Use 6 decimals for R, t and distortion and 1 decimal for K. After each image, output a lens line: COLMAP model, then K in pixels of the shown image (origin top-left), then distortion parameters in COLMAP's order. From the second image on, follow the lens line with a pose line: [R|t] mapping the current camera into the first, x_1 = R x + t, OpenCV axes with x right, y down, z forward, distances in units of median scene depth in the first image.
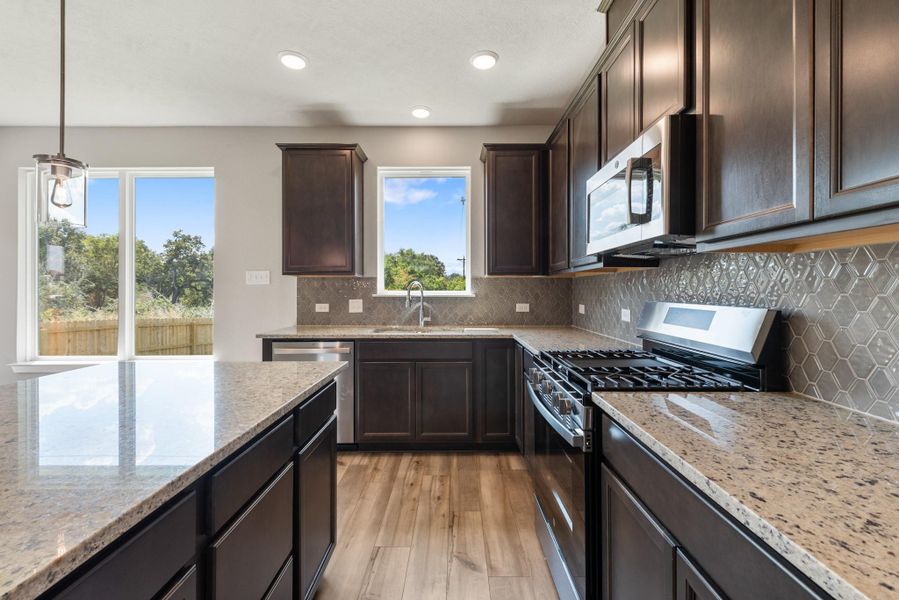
lens RADIAL K [[375.7, 0, 451.8], [0, 375.7, 289.2], [0, 0, 1]] dist [0.001191, -0.000024]
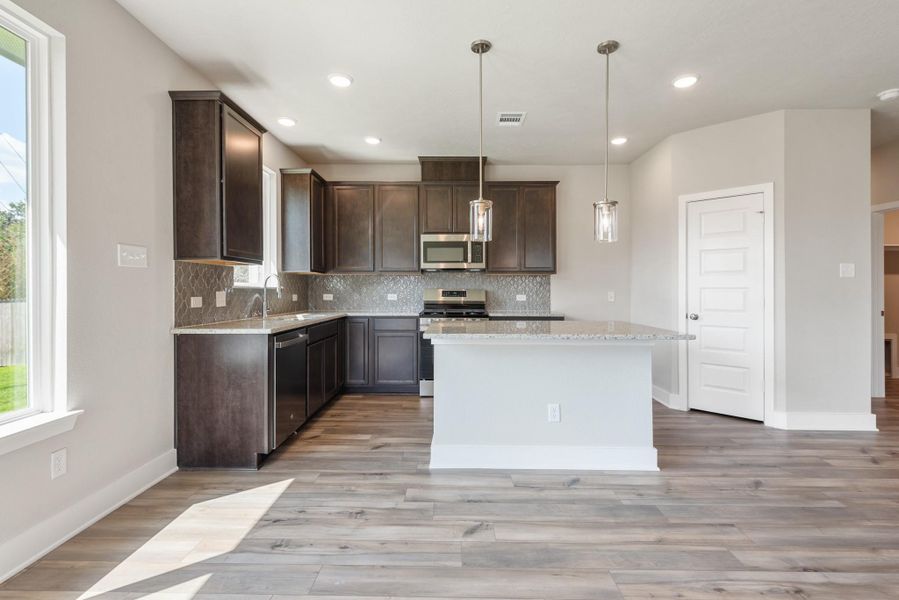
lens RADIAL K [[421.9, 0, 451.1], [0, 421.9, 287.0], [0, 0, 1]] dist [0.003532, -0.000360]
pose [[0.001335, 0.008336, 0.999964, -1.347930], [-0.003603, 0.999959, -0.008331, 0.025617], [-0.999993, -0.003591, 0.001365, 0.520666]]
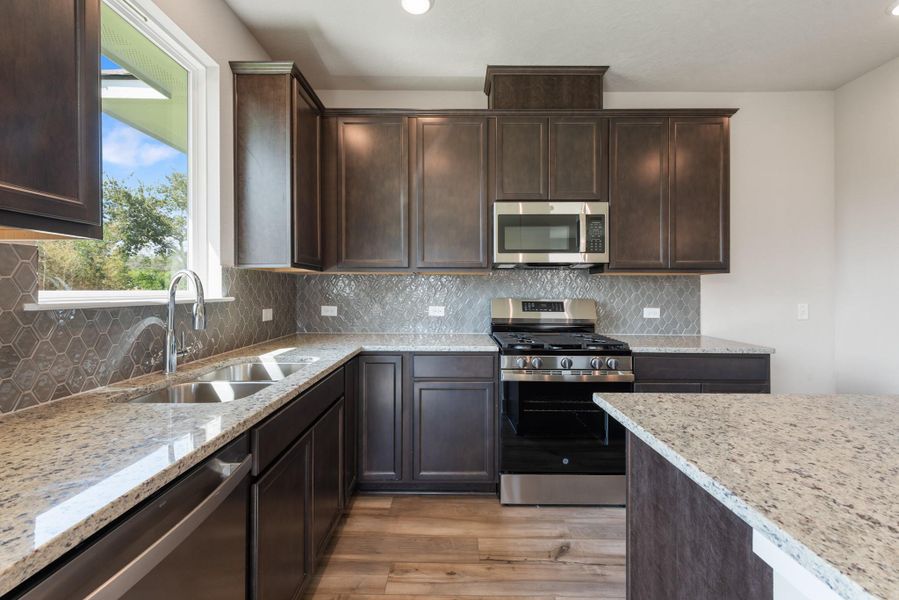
lens RADIAL K [[380.4, 0, 450.5], [0, 380.4, 285.3], [0, 0, 1]] dist [0.009220, -0.001187]
pose [[-0.002622, 0.011714, 0.999928, -0.570291], [-0.005684, 0.999915, -0.011728, 0.000935], [-0.999980, -0.005714, -0.002555, 0.728175]]
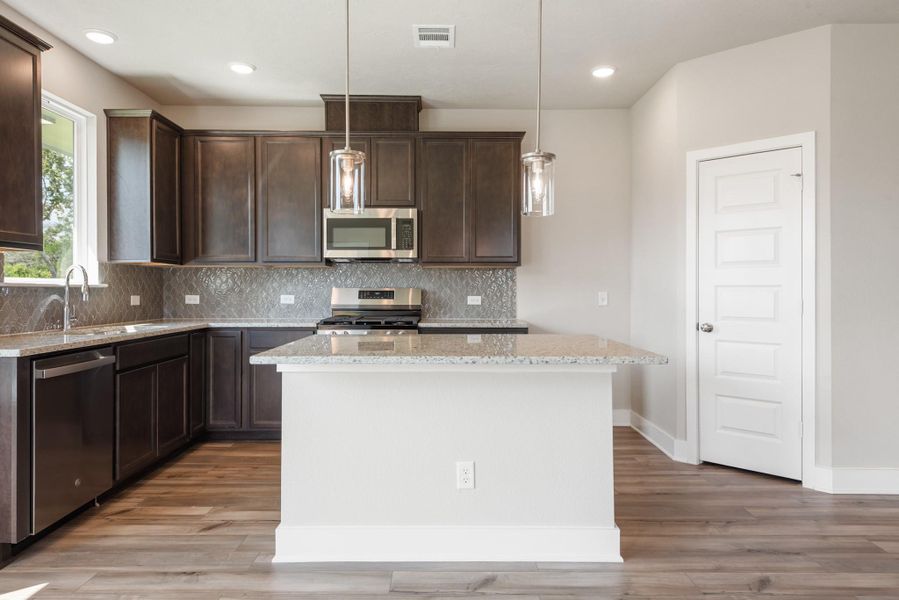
lens RADIAL K [[576.2, 0, 451.9], [0, 576.2, 285.7], [0, 0, 1]] dist [0.011258, -0.003016]
pose [[-0.020424, 0.008075, 0.999759, -1.255720], [-0.003526, 0.999961, -0.008149, 0.026480], [-0.999785, -0.003691, -0.020395, 0.335804]]
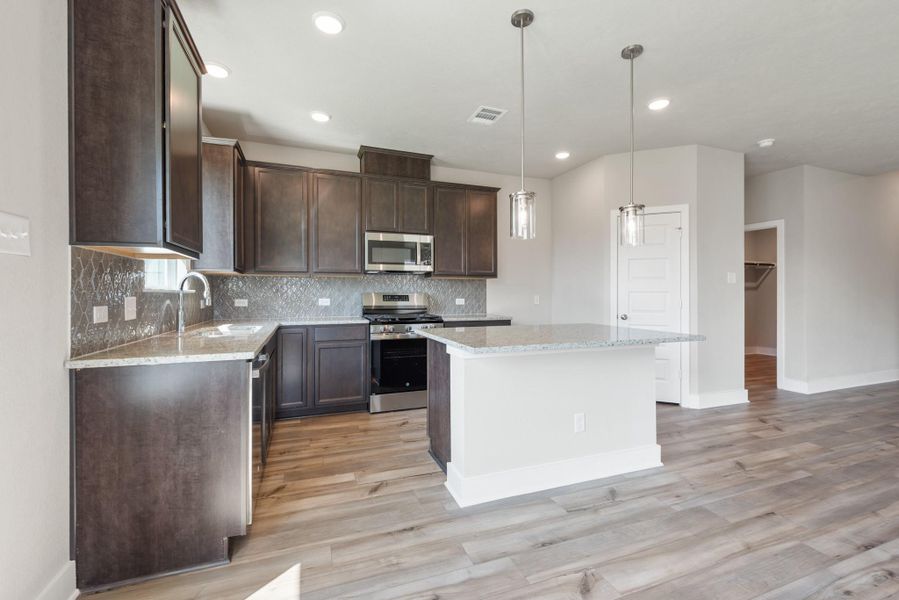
lens RADIAL K [[386.5, 0, 451.6], [0, 386.5, 289.8], [0, 0, 1]] dist [-0.000693, -0.000331]
pose [[-0.361559, 0.009667, 0.932299, -1.085336], [-0.001859, 0.999937, -0.011089, 0.024055], [-0.932347, -0.005742, -0.361519, 0.833674]]
